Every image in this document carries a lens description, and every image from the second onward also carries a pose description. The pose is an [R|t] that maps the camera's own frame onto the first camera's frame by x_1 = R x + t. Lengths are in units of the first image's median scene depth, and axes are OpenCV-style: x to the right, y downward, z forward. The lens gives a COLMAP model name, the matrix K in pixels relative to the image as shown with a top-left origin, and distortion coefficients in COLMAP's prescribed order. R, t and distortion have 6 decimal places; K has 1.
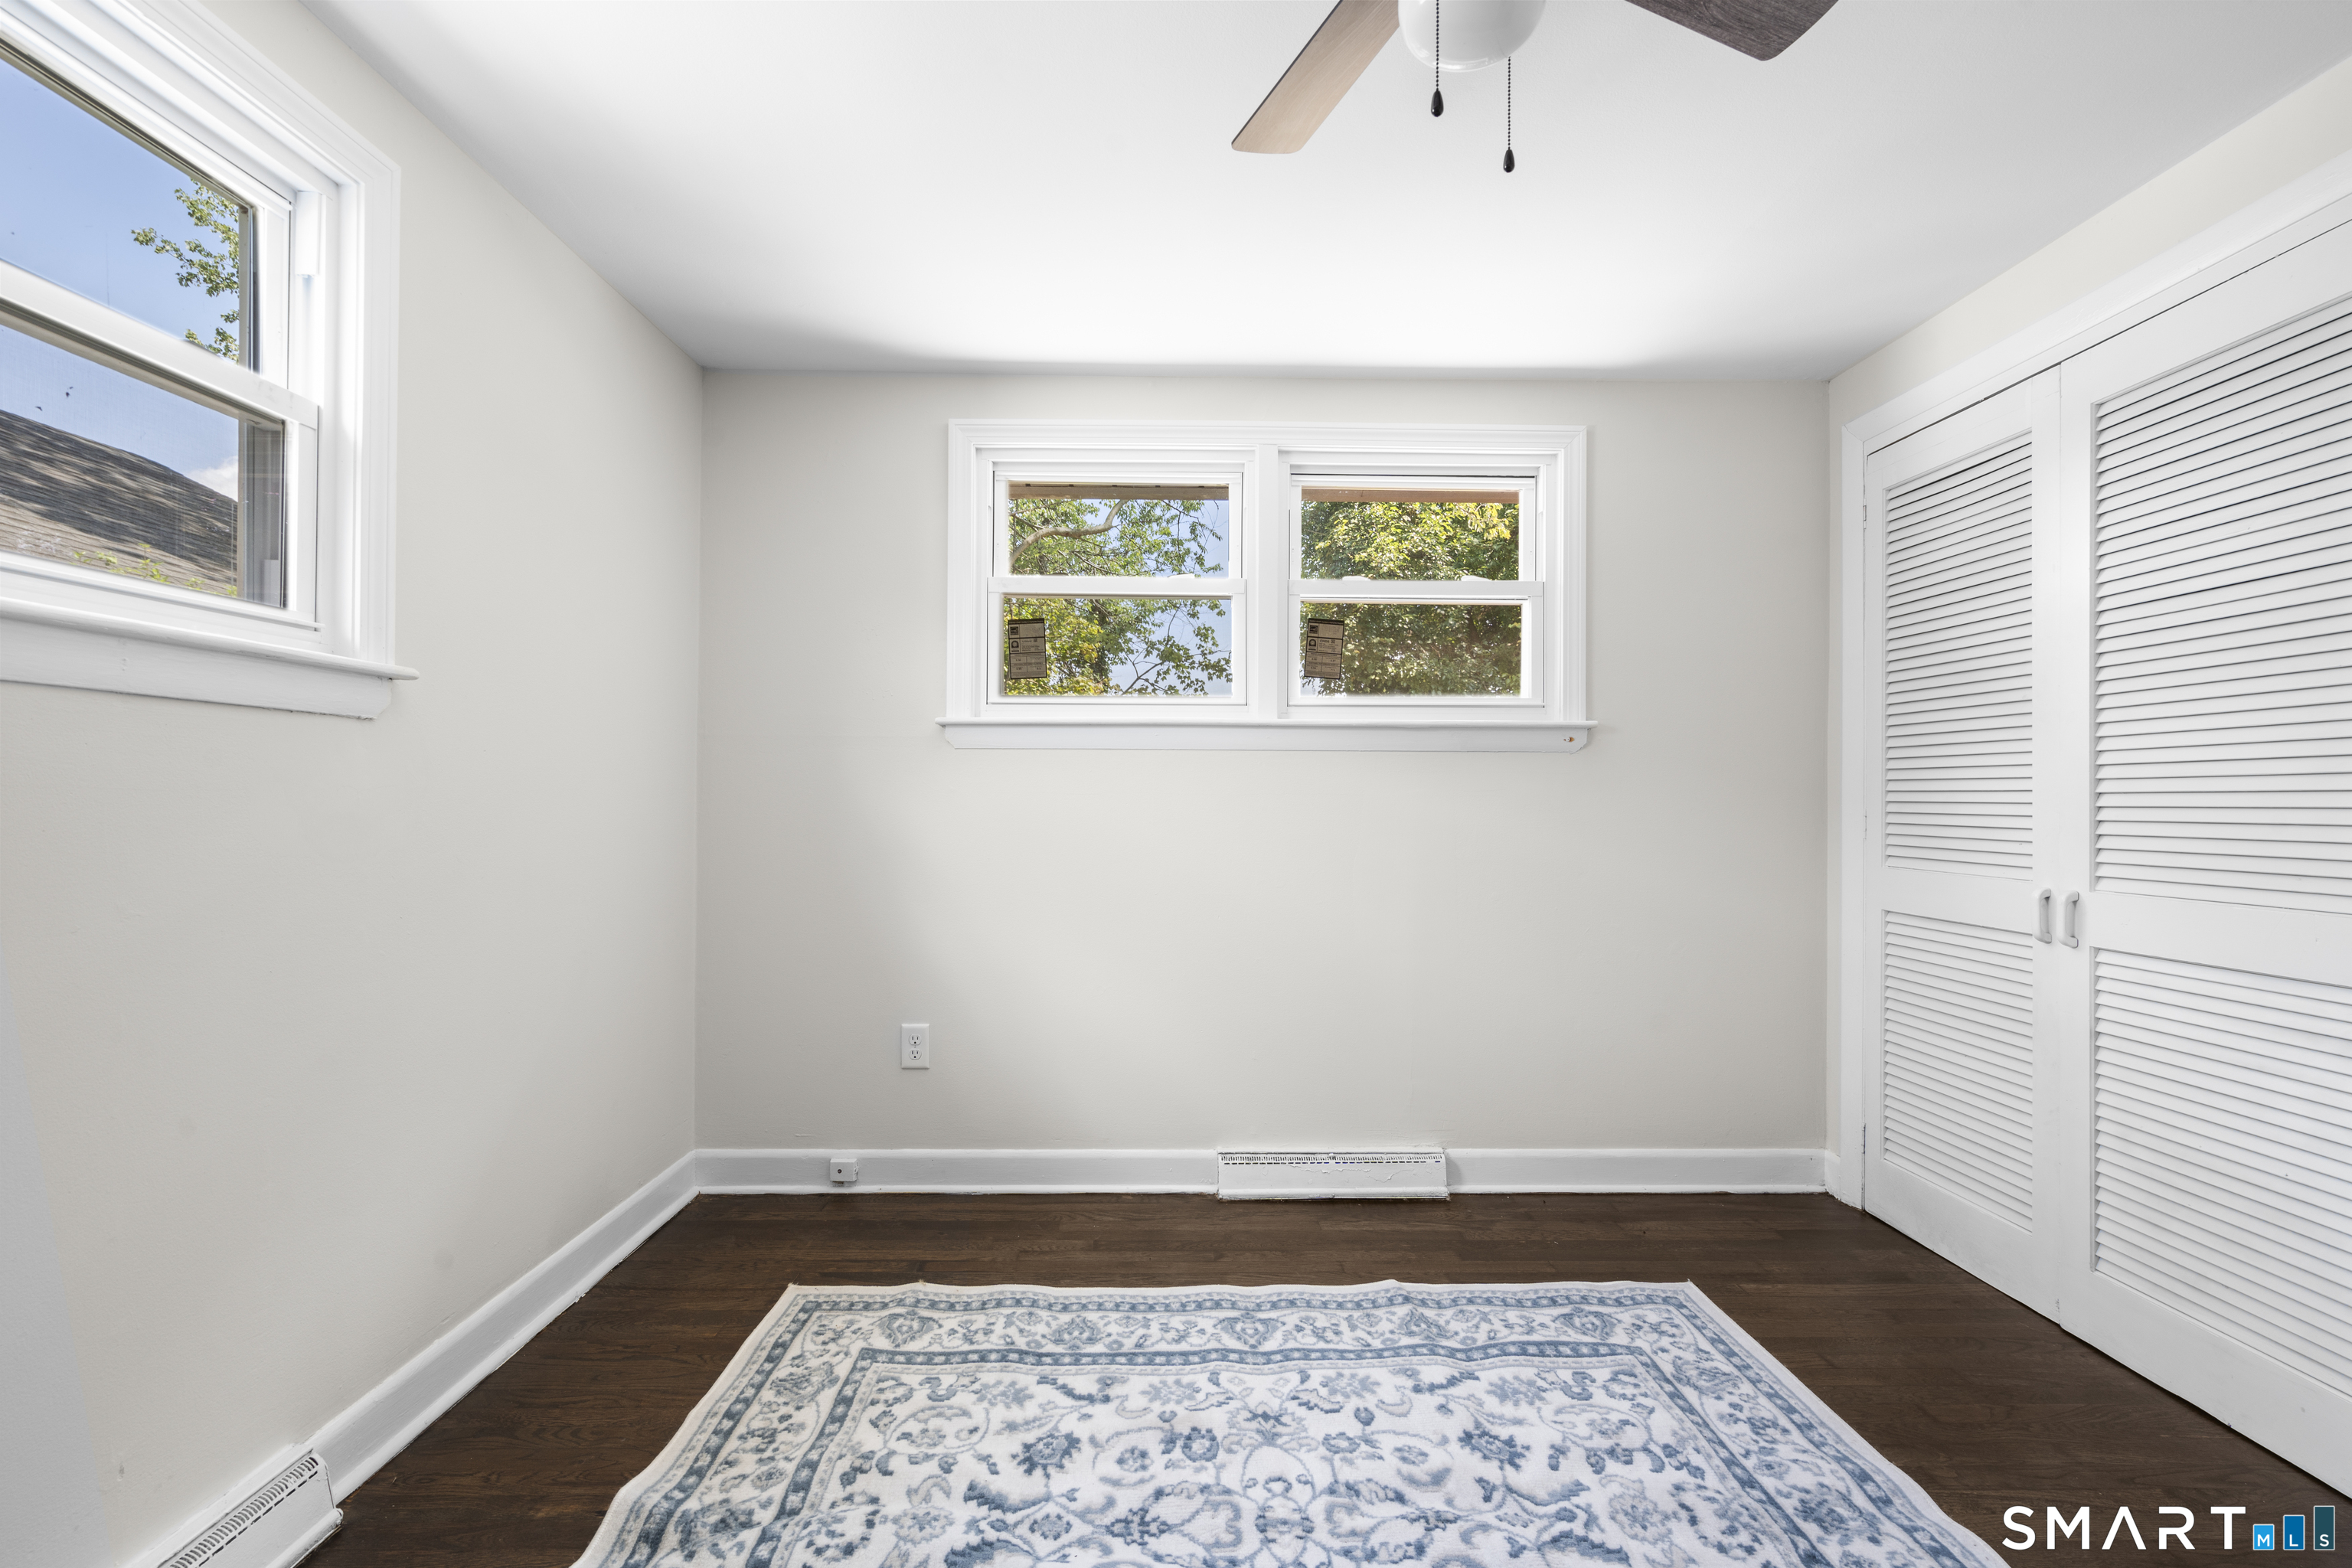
lens RADIAL K [[1048.4, 0, 1168.4], [0, 1048.4, 788.8], [0, 0, 1]] dist [0.000138, 0.000146]
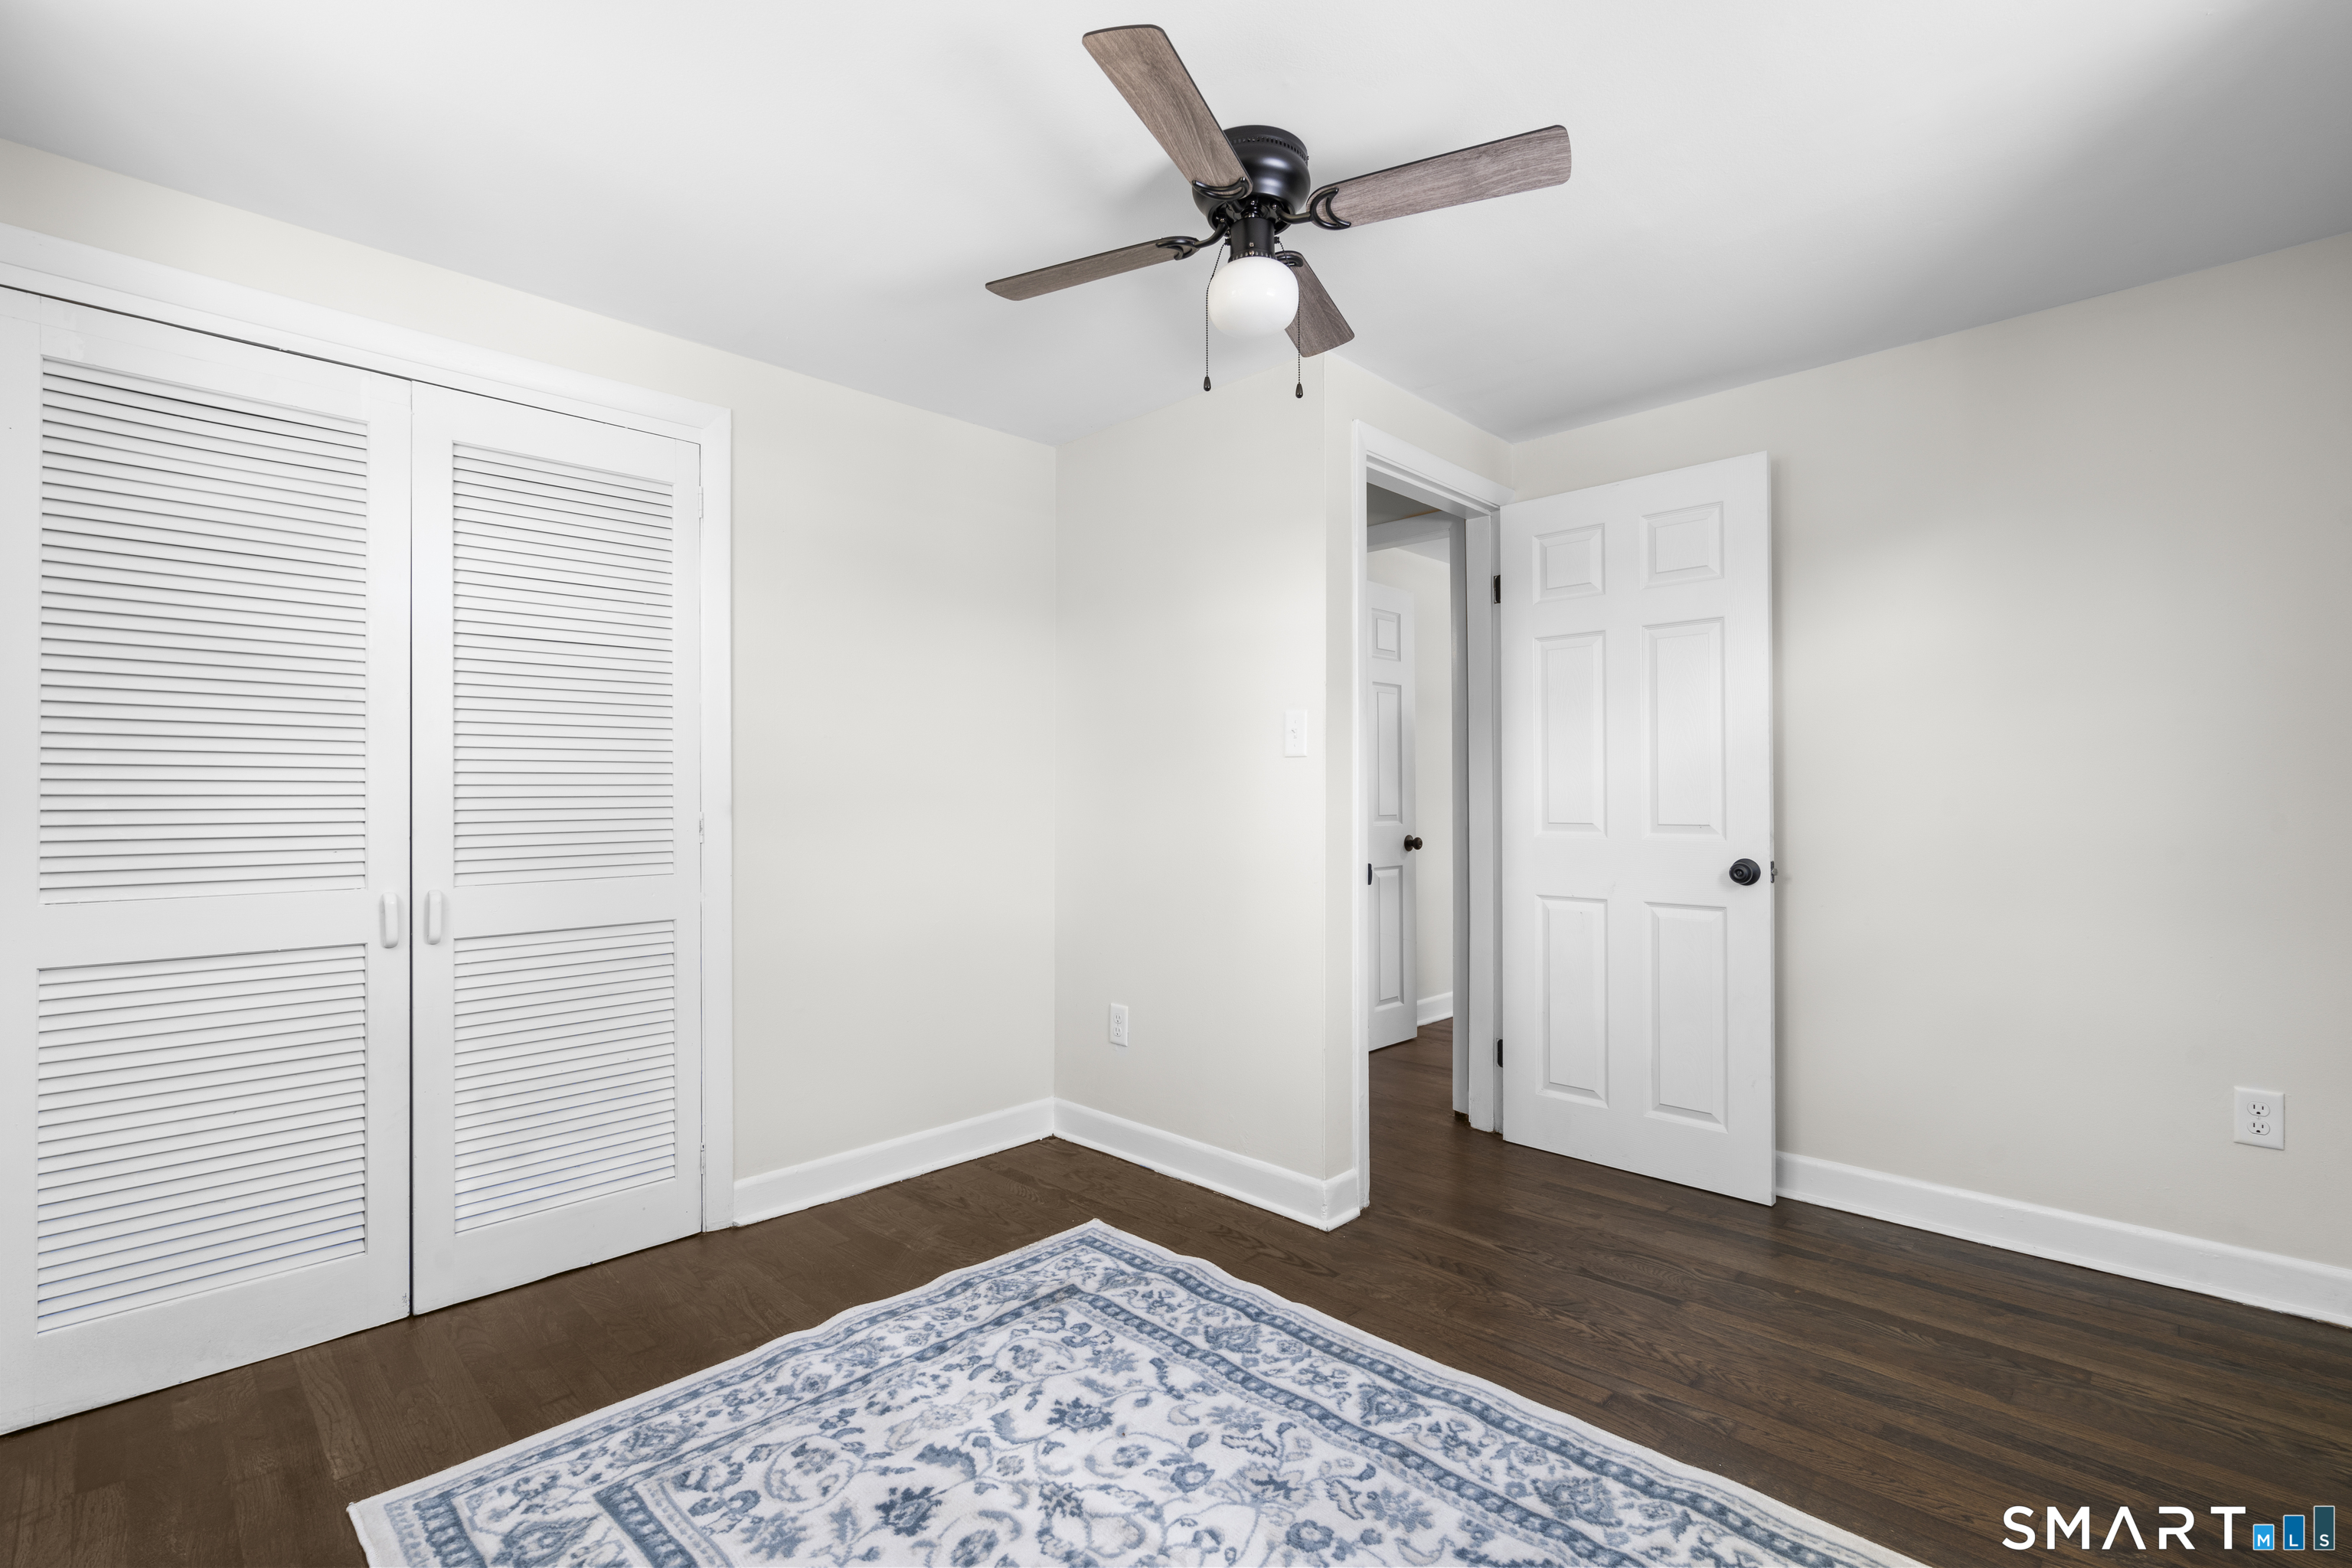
lens RADIAL K [[1048.4, 0, 1168.4], [0, 1048.4, 788.8], [0, 0, 1]] dist [0.000138, 0.000146]
pose [[-0.714897, 0.023088, 0.698848, -0.448670], [0.004424, 0.999584, -0.028499, 0.033117], [-0.699216, -0.017282, -0.714702, 1.368632]]
